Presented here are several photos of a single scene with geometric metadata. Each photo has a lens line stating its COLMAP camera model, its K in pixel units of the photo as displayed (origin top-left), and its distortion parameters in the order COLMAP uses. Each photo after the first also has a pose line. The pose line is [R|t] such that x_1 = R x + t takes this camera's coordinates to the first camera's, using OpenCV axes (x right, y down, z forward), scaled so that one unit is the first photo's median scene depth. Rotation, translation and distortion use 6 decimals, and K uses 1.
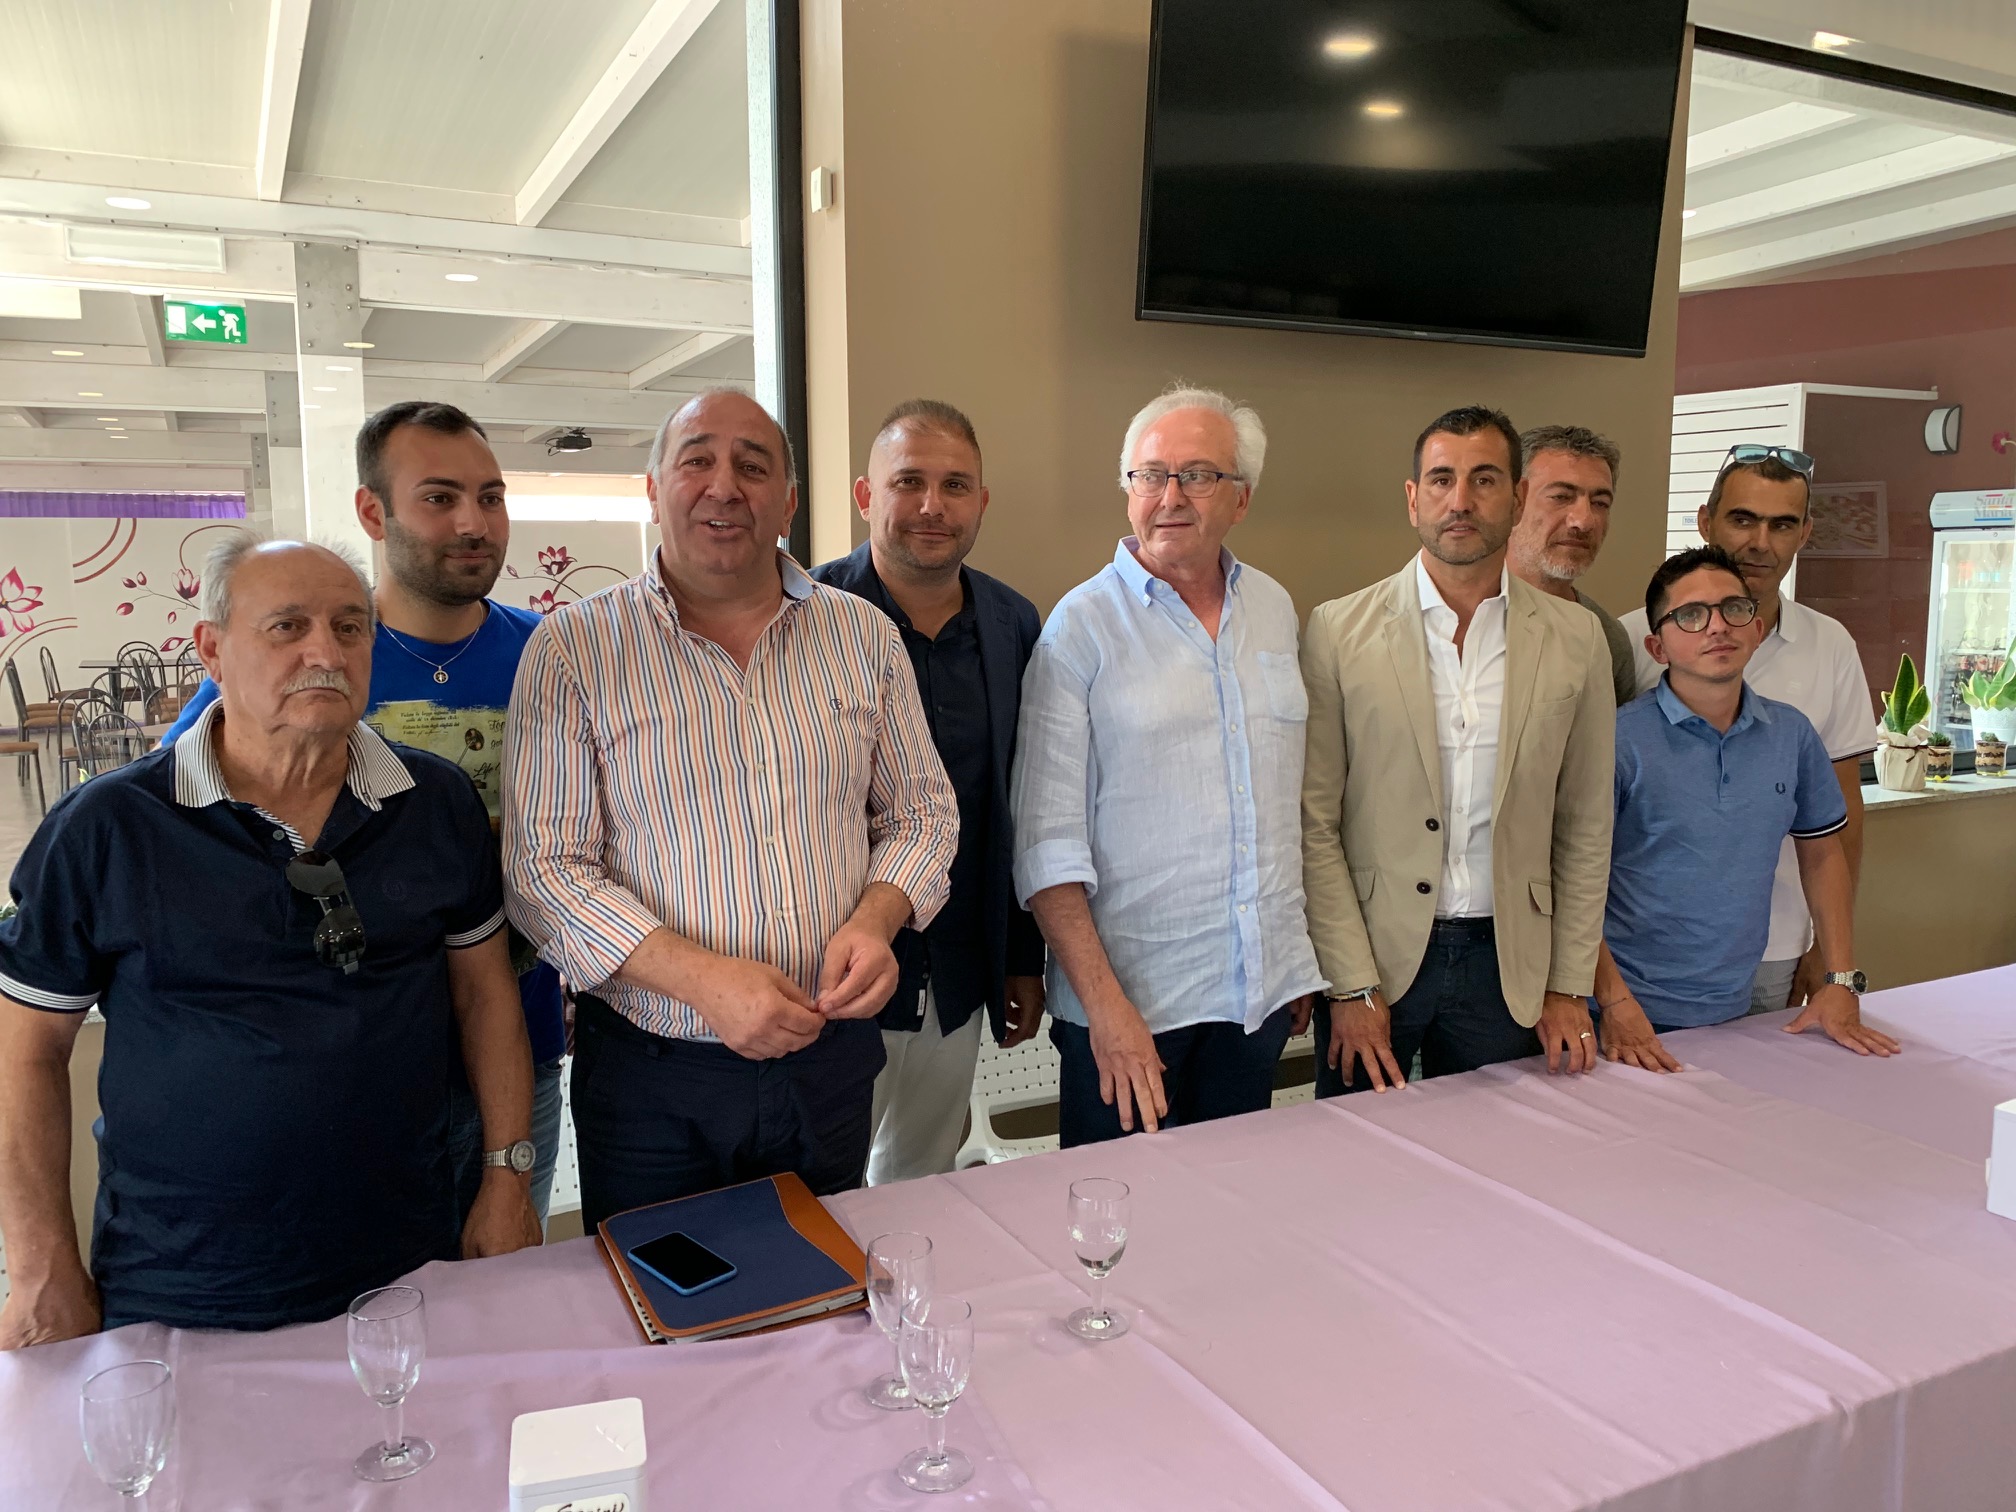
lens RADIAL K [[1561.8, 0, 1008.0], [0, 1561.8, 756.0], [0, 0, 1]] dist [0.010924, 0.000616]
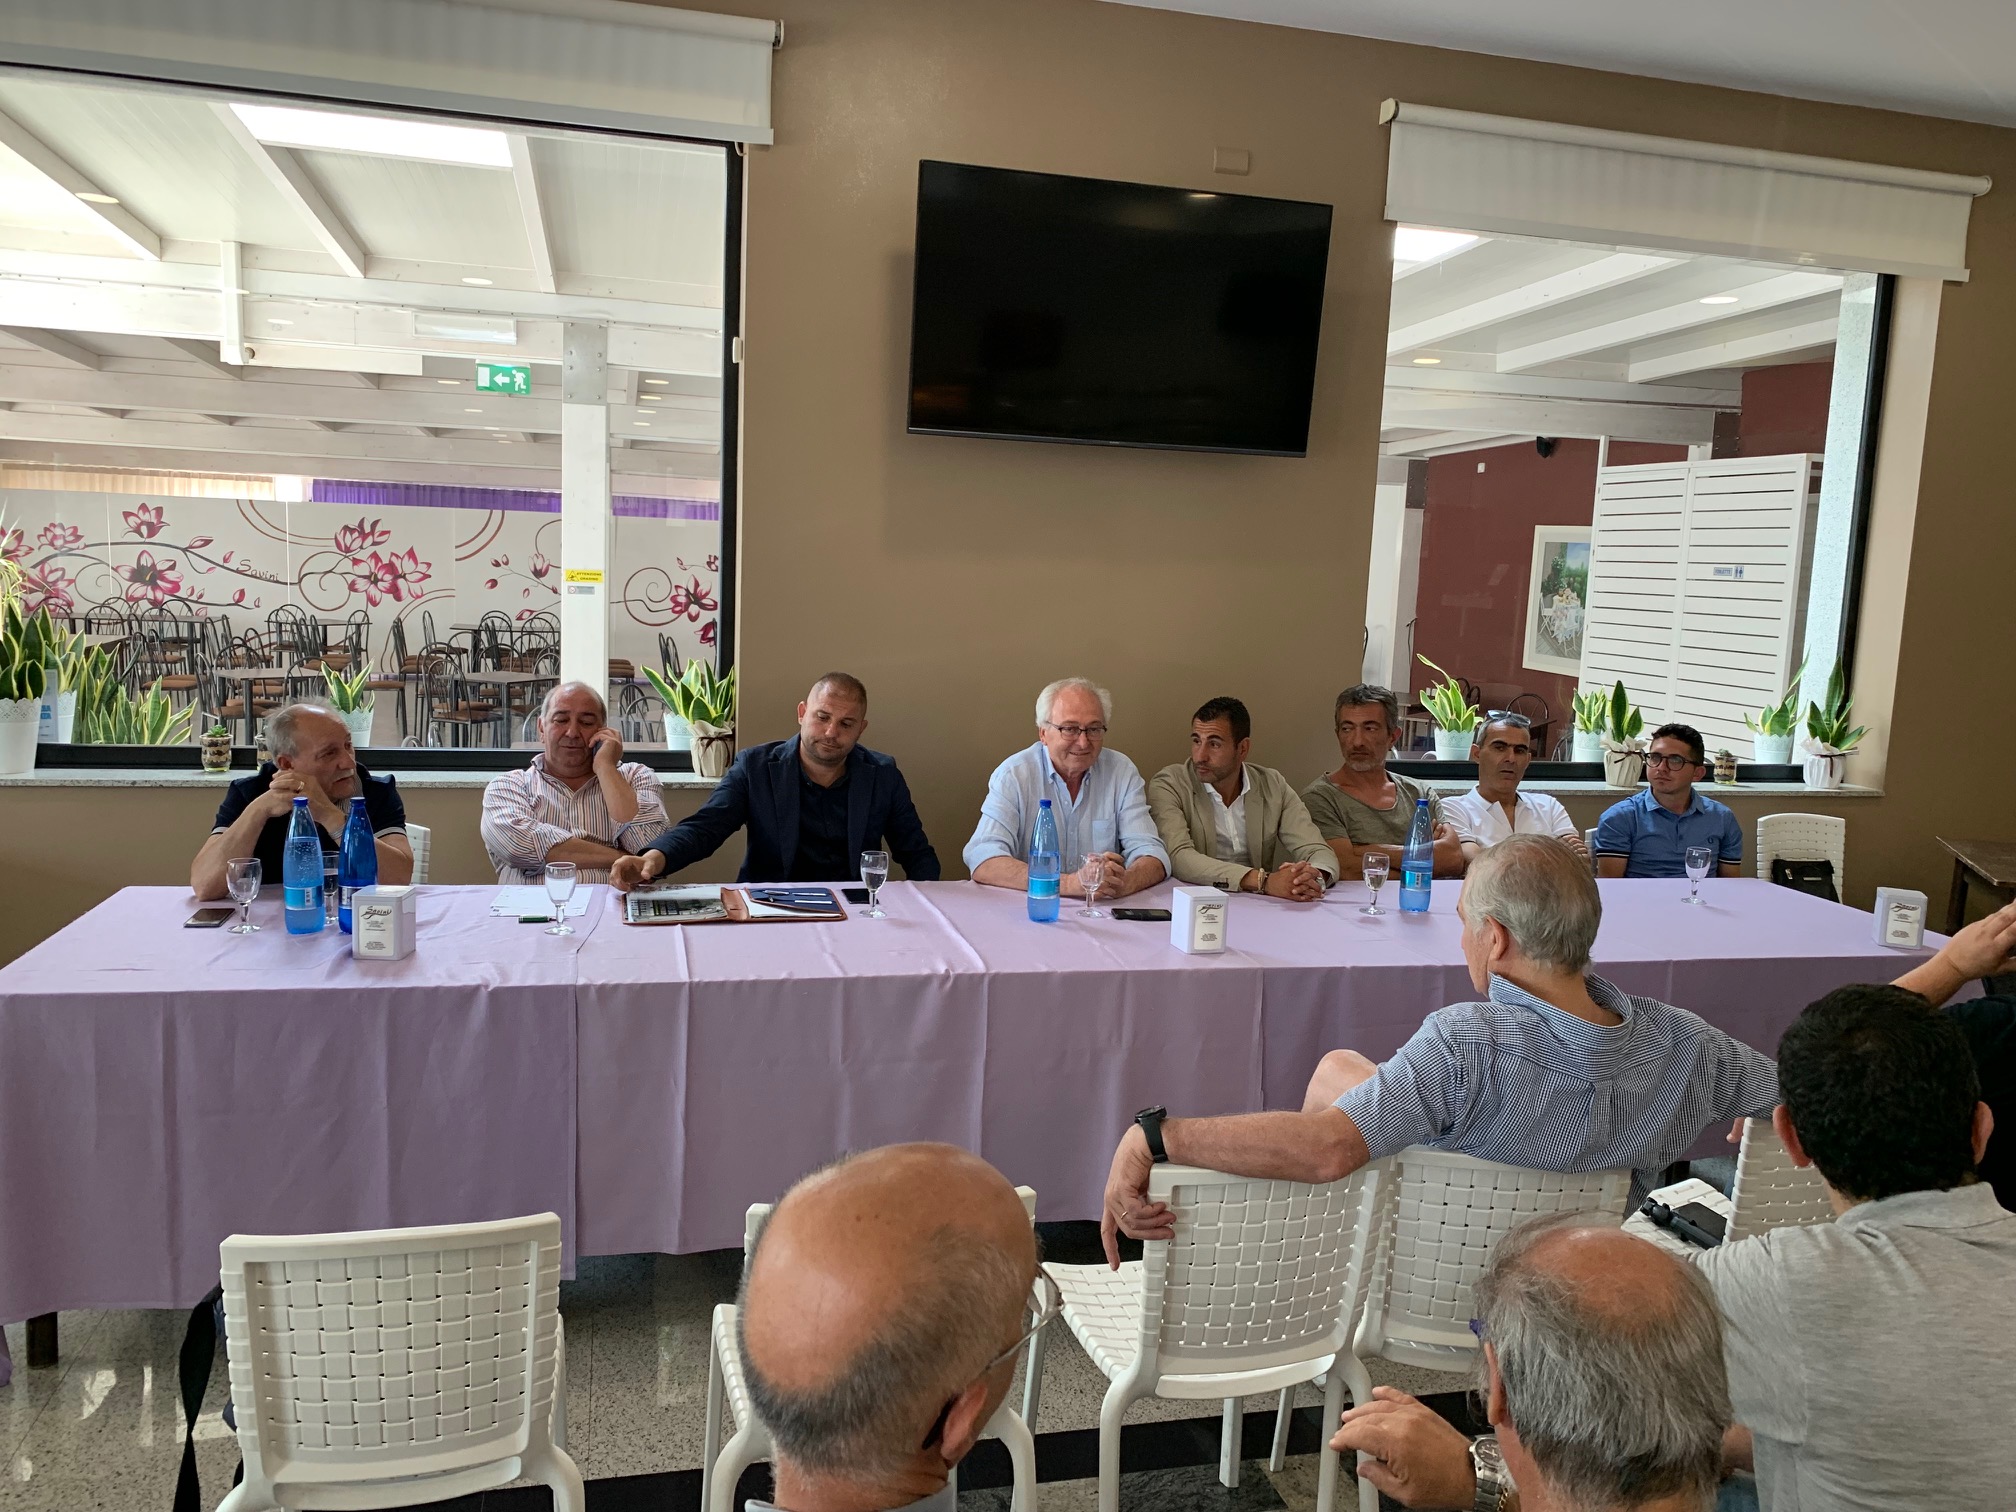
lens RADIAL K [[1561.8, 0, 1008.0], [0, 1561.8, 756.0], [0, 0, 1]] dist [0.010924, 0.000616]
pose [[0.974164, 0.072191, -0.213994, 0.246121], [-0.073739, 0.997277, 0.000755, 0.023105], [0.213466, 0.015045, 0.976835, -0.255183]]
